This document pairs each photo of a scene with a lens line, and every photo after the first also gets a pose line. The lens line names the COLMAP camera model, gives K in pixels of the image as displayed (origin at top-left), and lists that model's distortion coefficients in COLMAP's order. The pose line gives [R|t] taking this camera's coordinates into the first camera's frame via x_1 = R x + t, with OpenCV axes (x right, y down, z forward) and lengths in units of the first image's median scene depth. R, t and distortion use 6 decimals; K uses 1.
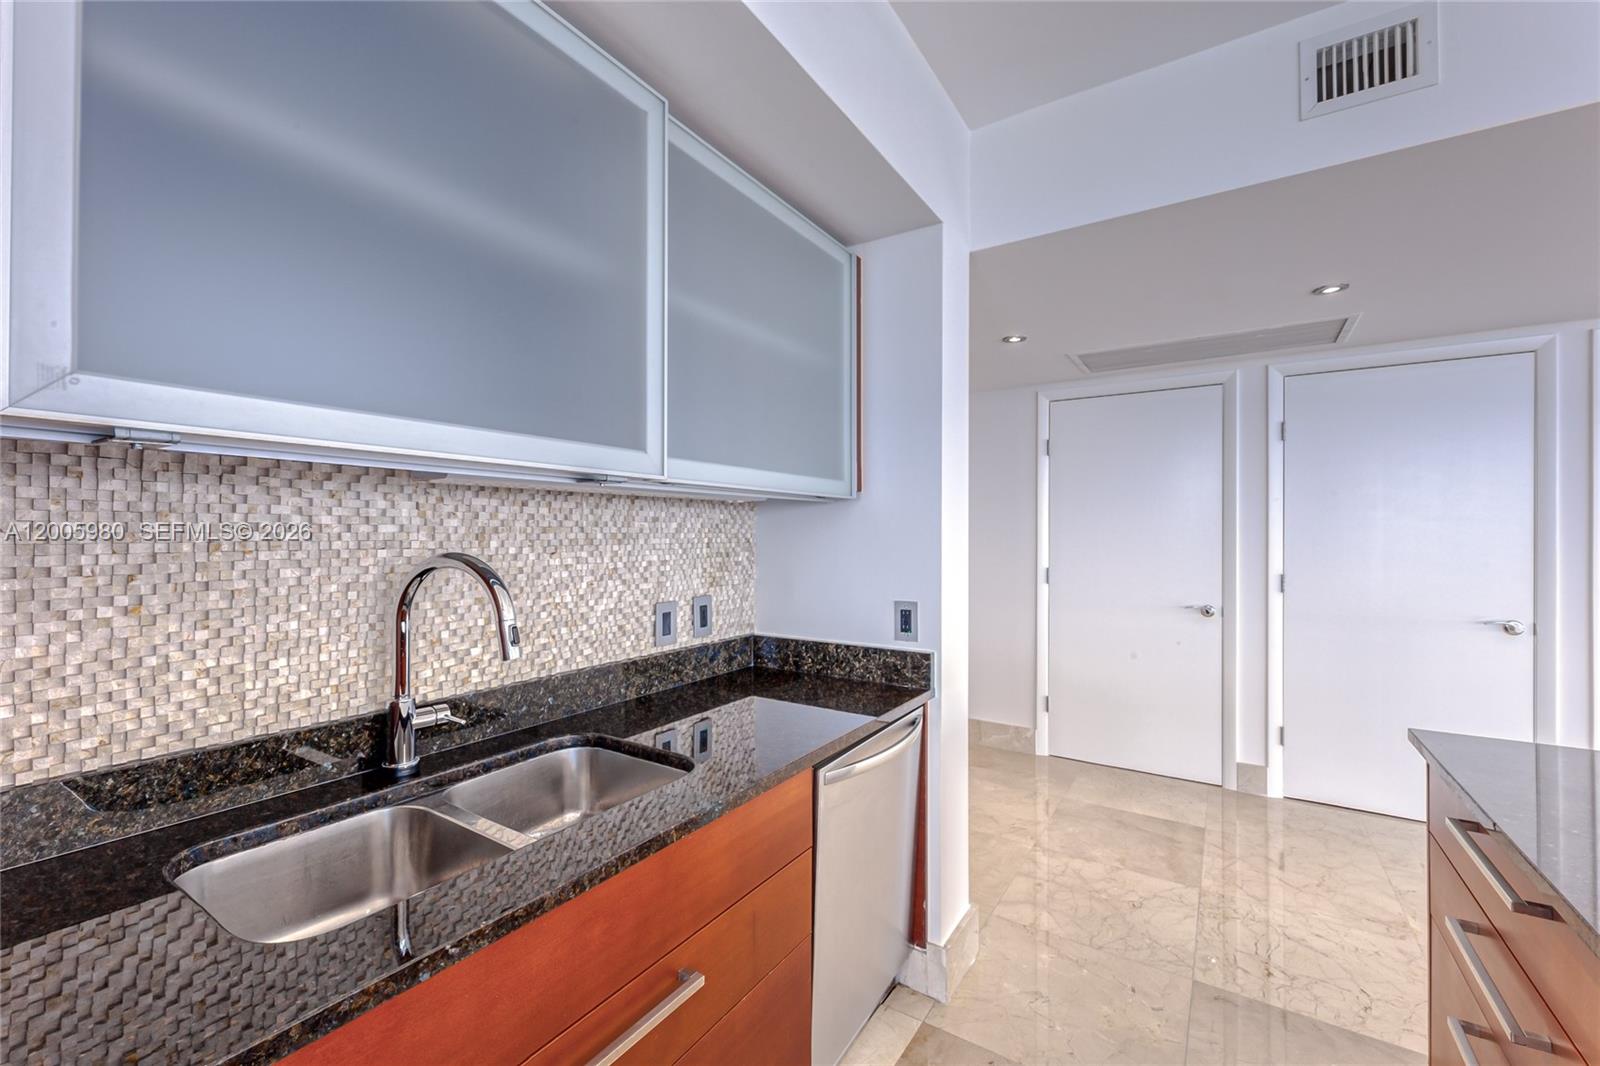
lens RADIAL K [[662.1, 0, 797.9], [0, 662.1, 525.8], [0, 0, 1]] dist [0.008183, -0.000353]
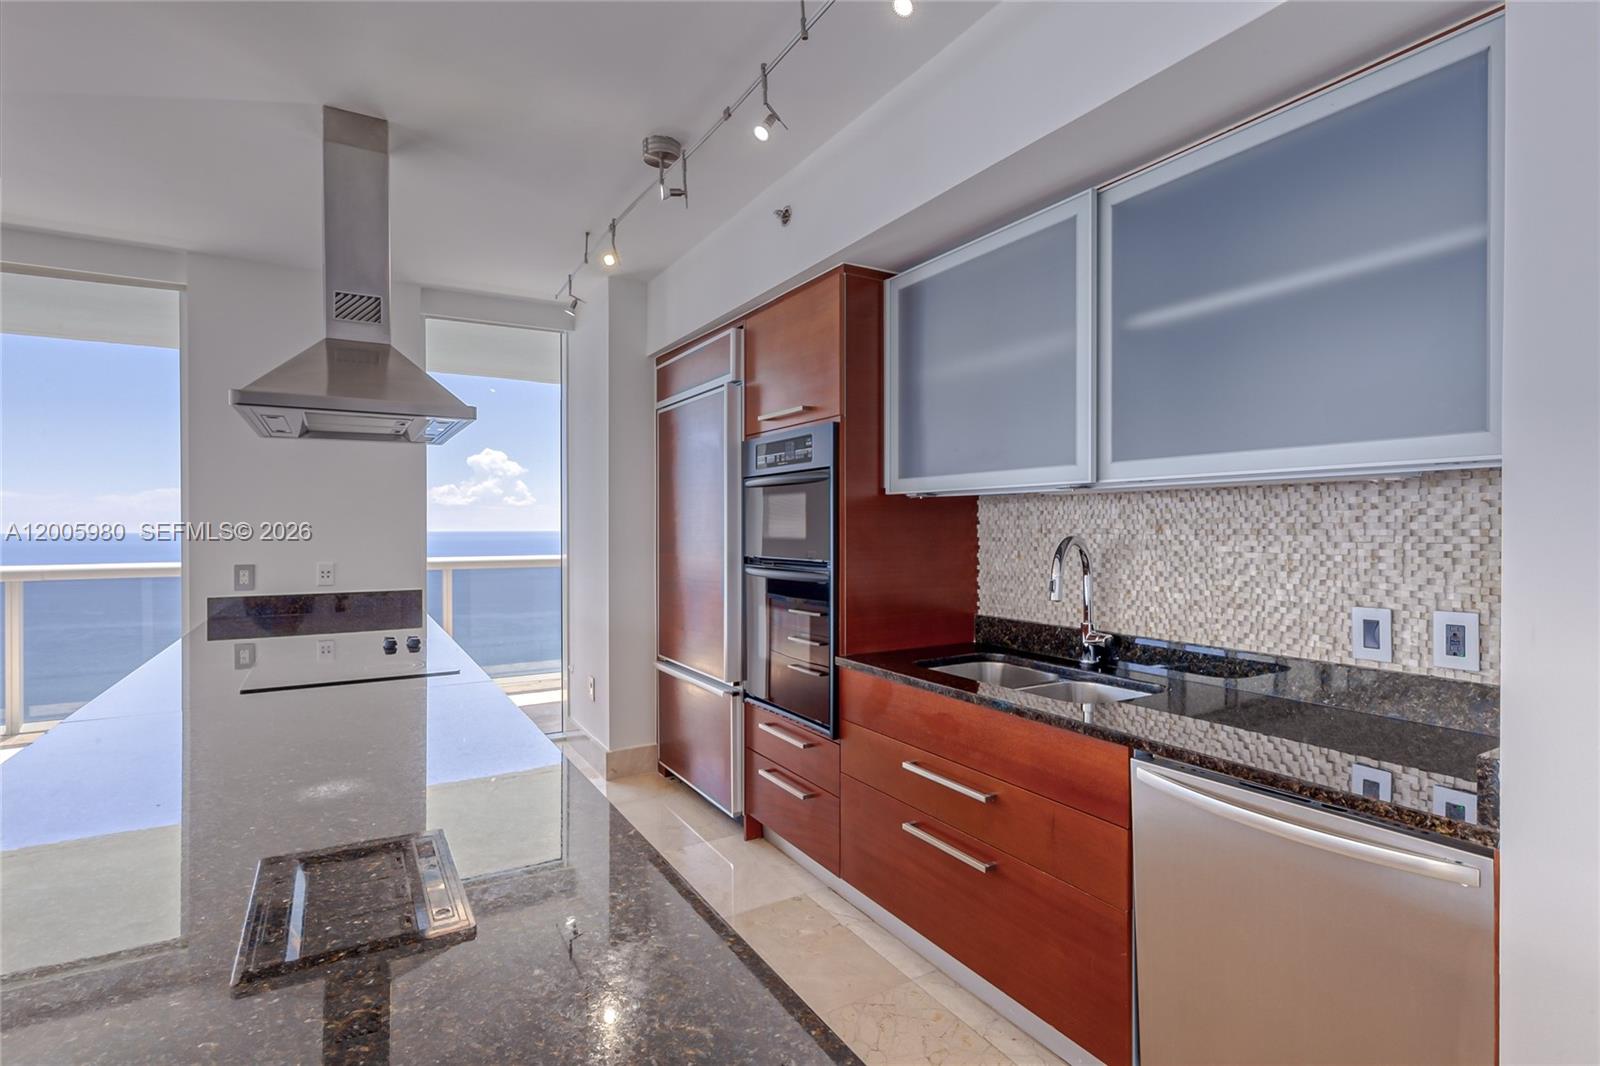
lens RADIAL K [[789.4, 0, 801.2], [0, 789.4, 530.2], [0, 0, 1]] dist [-0.000172, 0.000010]
pose [[-0.449351, 0.001244, -0.893354, 0.962790], [0.008999, 0.999955, -0.003135, 0.016436], [0.893310, -0.009448, -0.449342, 0.794185]]
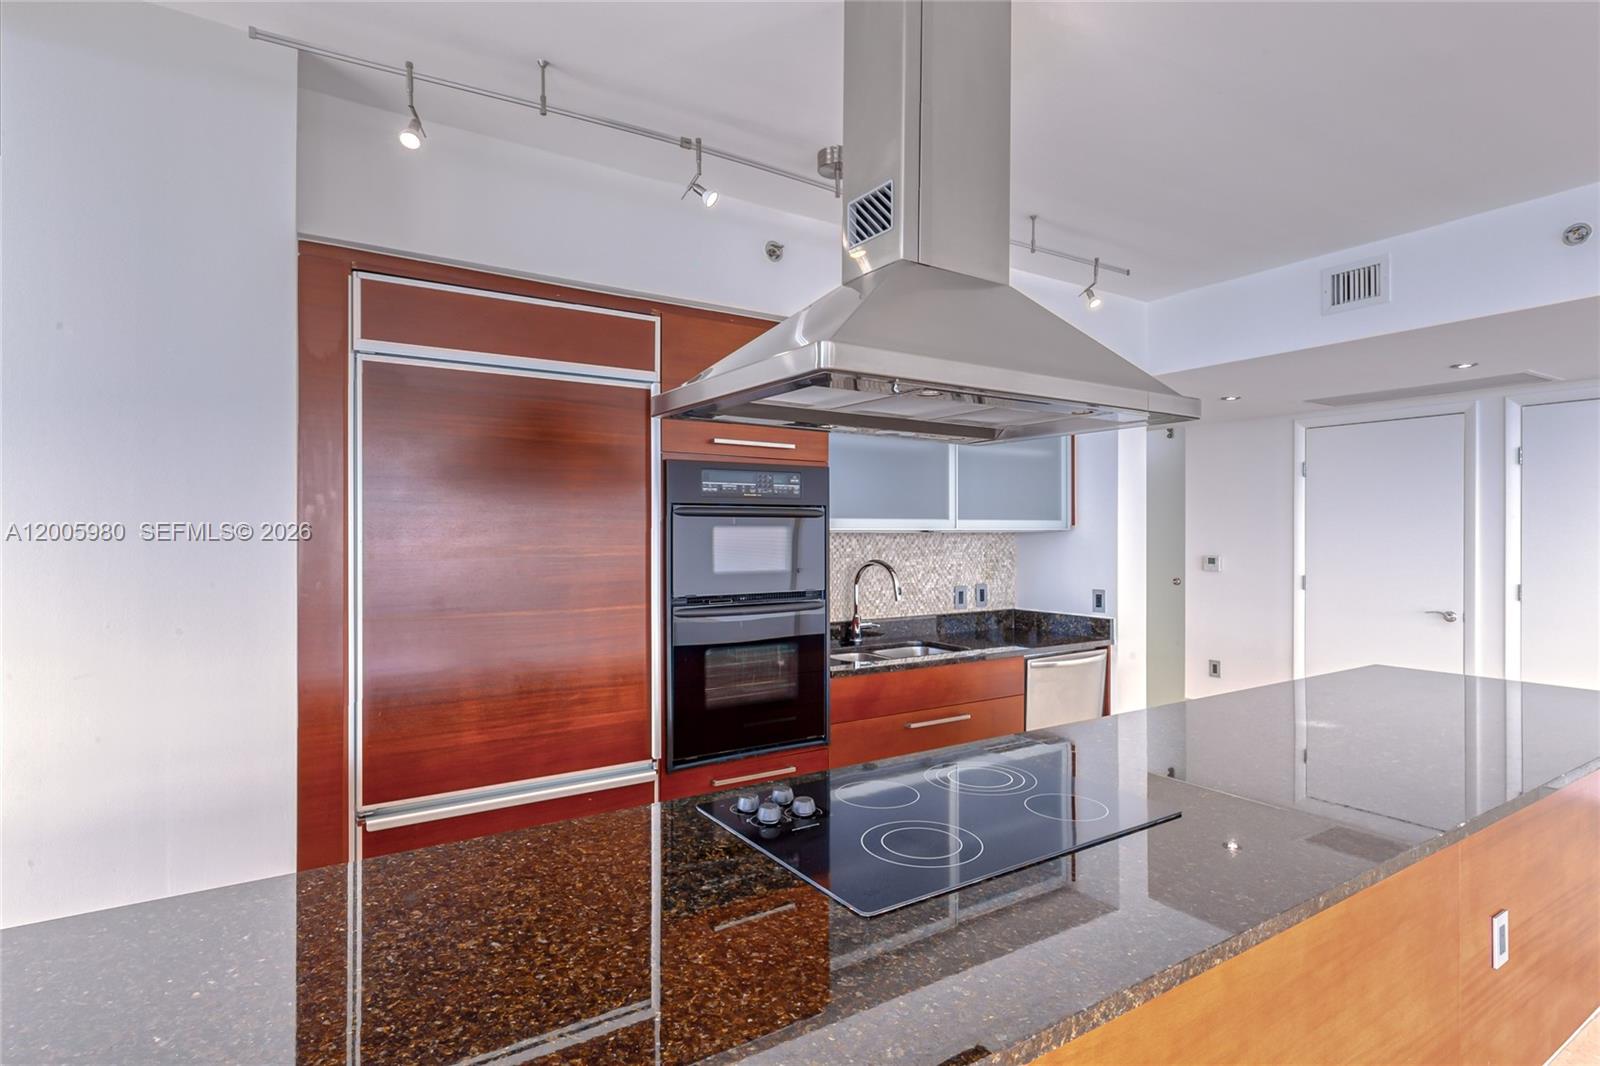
lens RADIAL K [[826.9, 0, 801.2], [0, 826.9, 537.3], [0, 0, 1]] dist [0.000915, 0.000129]
pose [[0.916150, 0.000552, -0.400835, 0.317324], [0.006643, 0.999841, 0.016561, -0.063361], [0.400781, -0.017835, 0.916000, -1.291006]]
